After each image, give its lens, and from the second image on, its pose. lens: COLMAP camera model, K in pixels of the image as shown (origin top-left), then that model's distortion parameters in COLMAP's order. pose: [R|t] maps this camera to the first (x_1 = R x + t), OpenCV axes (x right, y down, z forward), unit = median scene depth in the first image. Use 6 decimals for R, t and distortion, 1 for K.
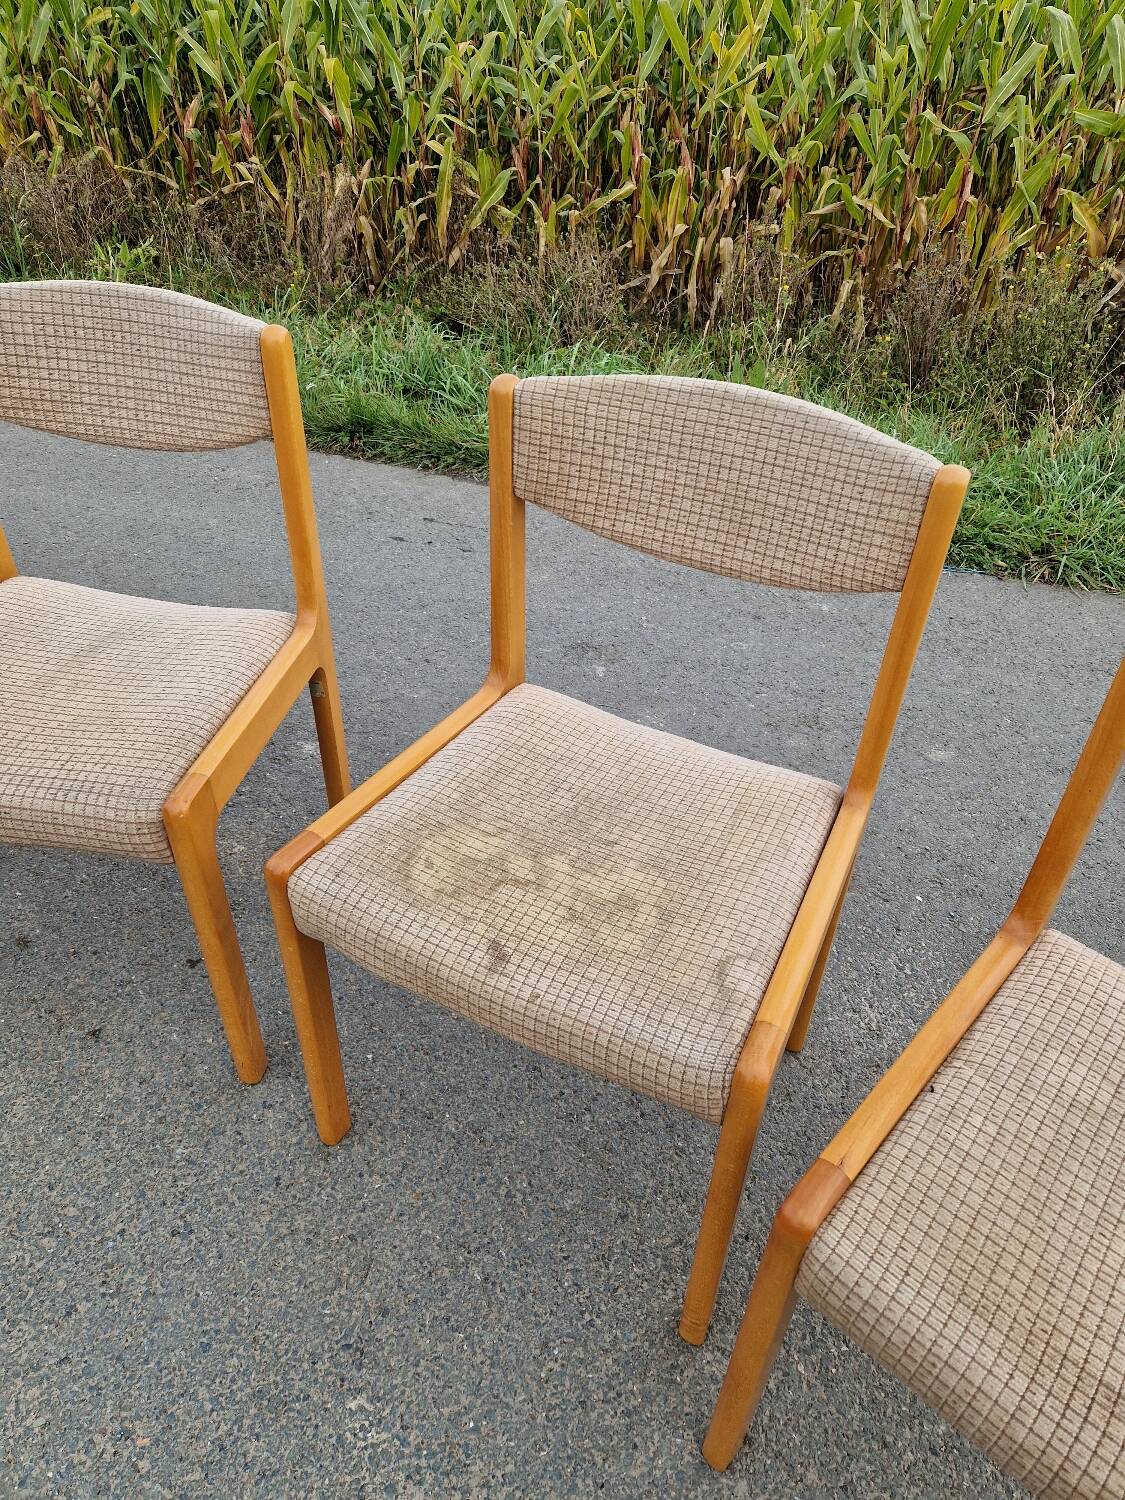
lens RADIAL K [[999.5, 0, 568.1], [0, 999.5, 750.6], [0, 0, 1]] dist [0.066513, -0.053142]
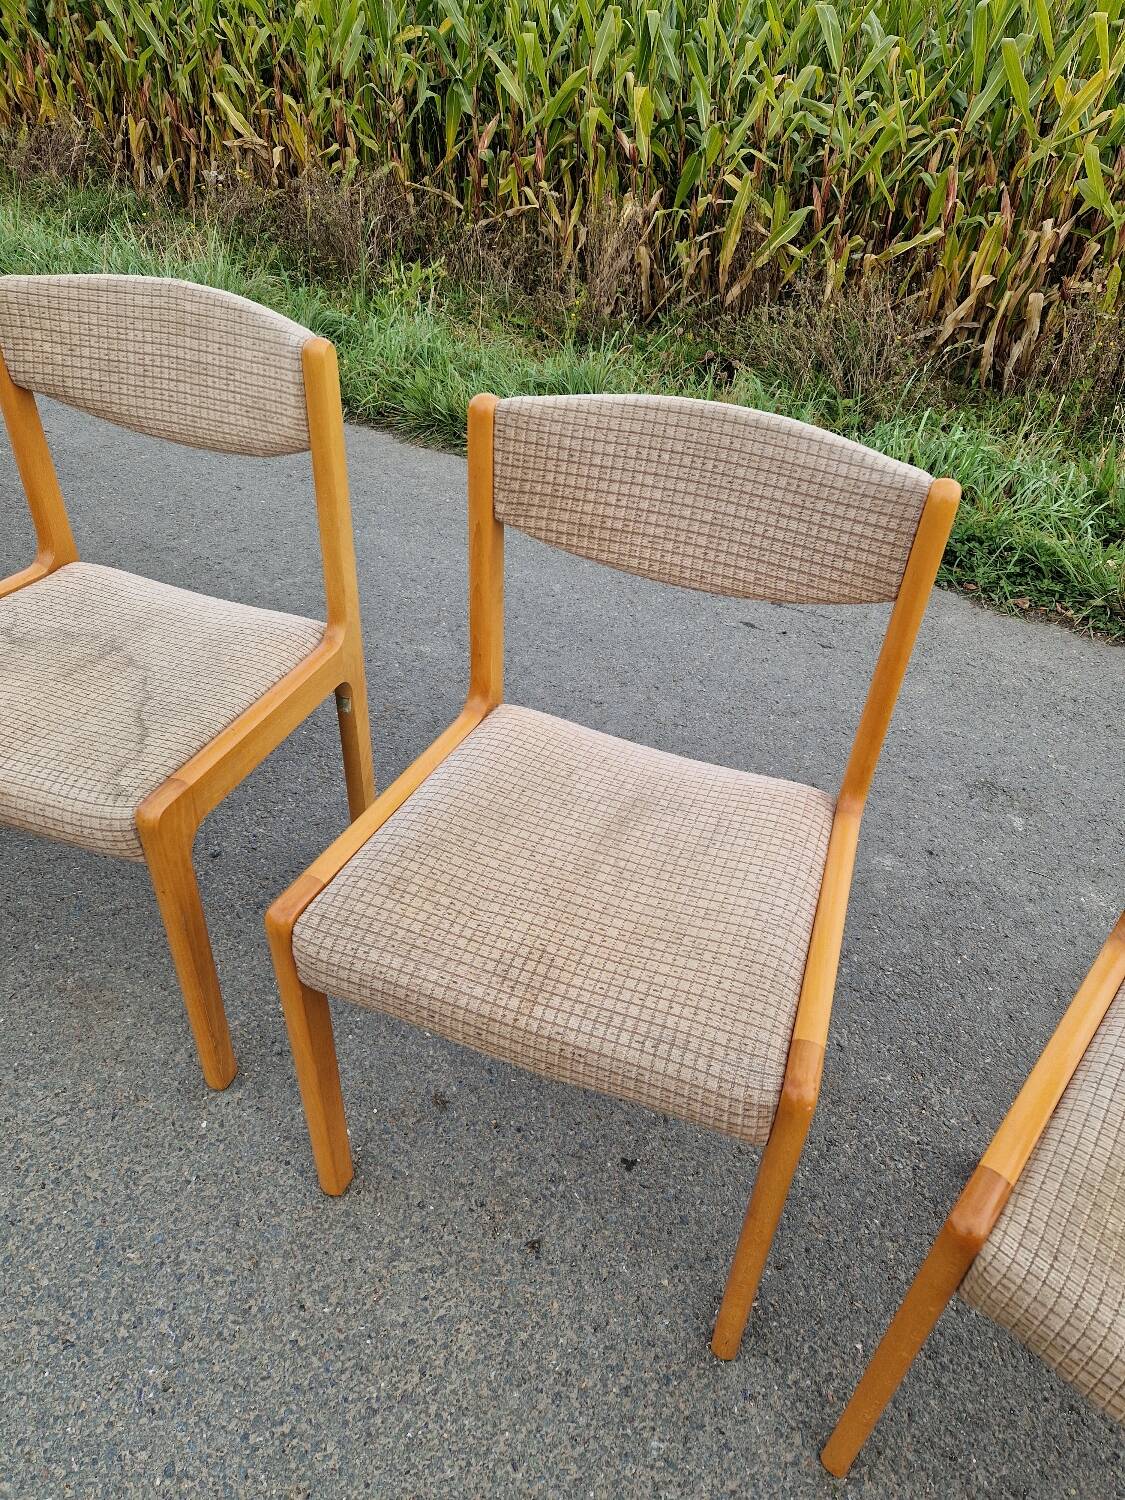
lens RADIAL K [[999.5, 0, 577.2], [0, 999.5, 759.3], [0, 0, 1]] dist [0.066513, -0.053142]
pose [[0.982594, 0.130143, -0.132557, -0.370138], [-0.131286, 0.991344, 0.000113, -0.136042], [0.131424, 0.017292, 0.991175, 0.144570]]
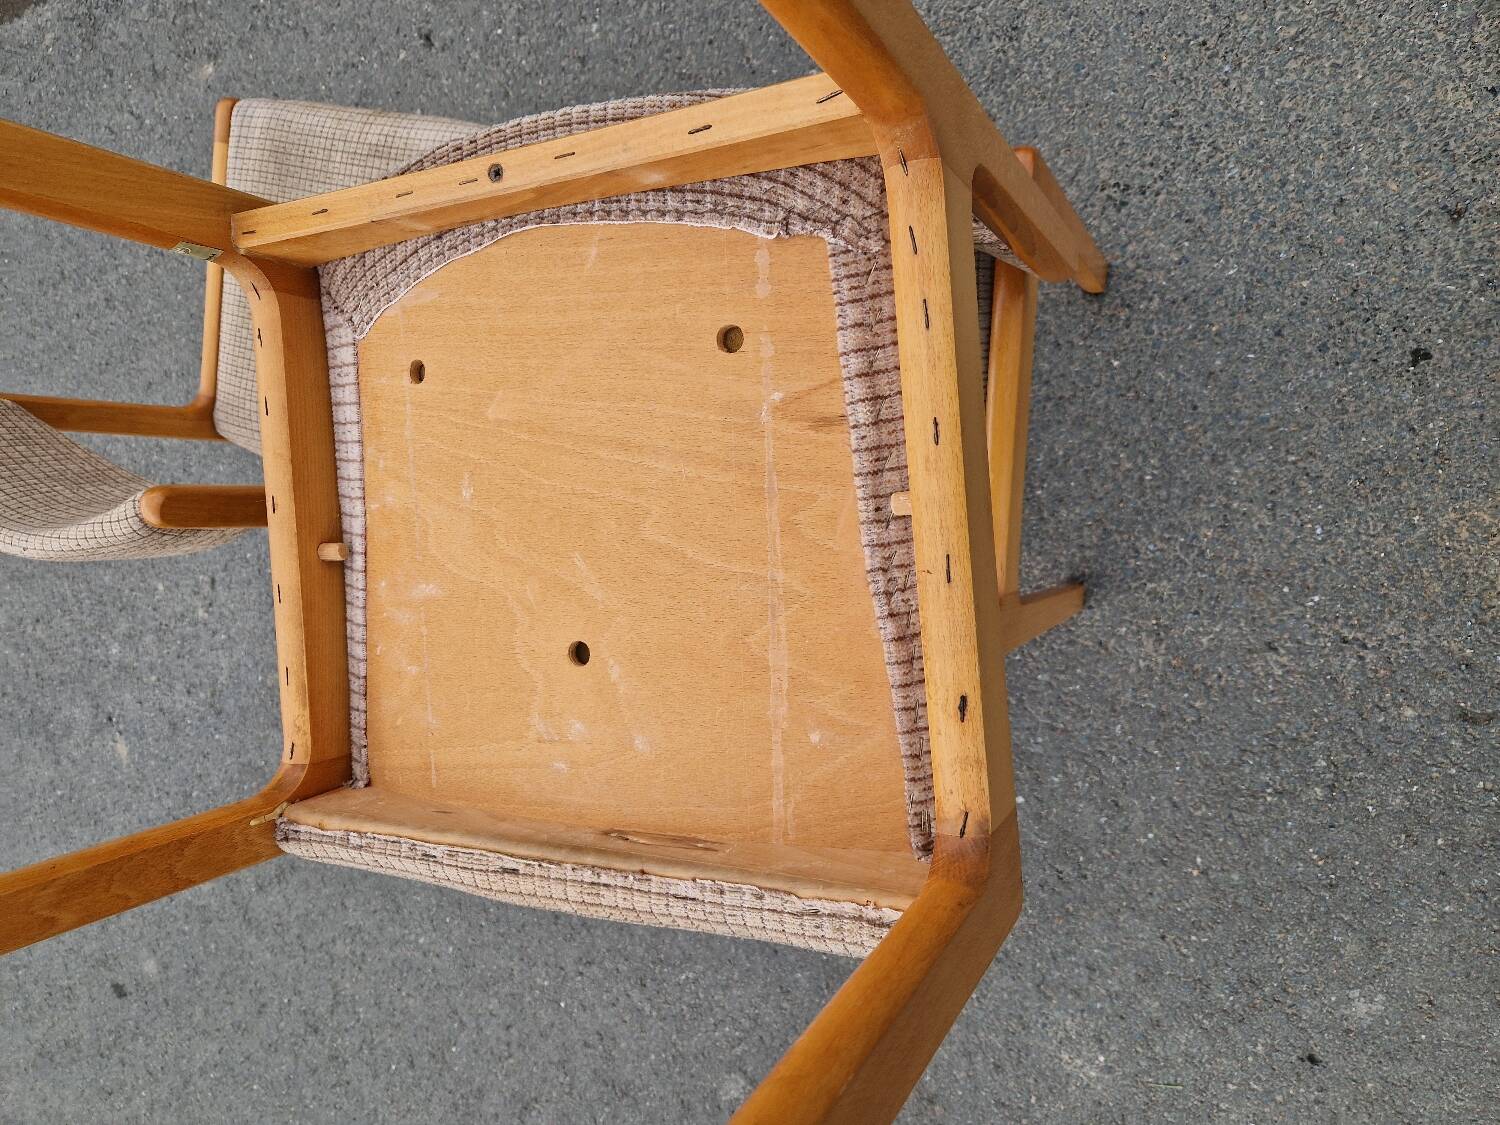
lens RADIAL K [[999.5, 0, 744.4], [0, 999.5, 559.3], [0, 0, 1]] dist [0.066513, -0.053142]
pose [[-0.820933, 0.420515, 0.386310, -0.197583], [0.073233, -0.593402, 0.801568, -0.580164], [0.566309, 0.686324, 0.456348, 0.494788]]
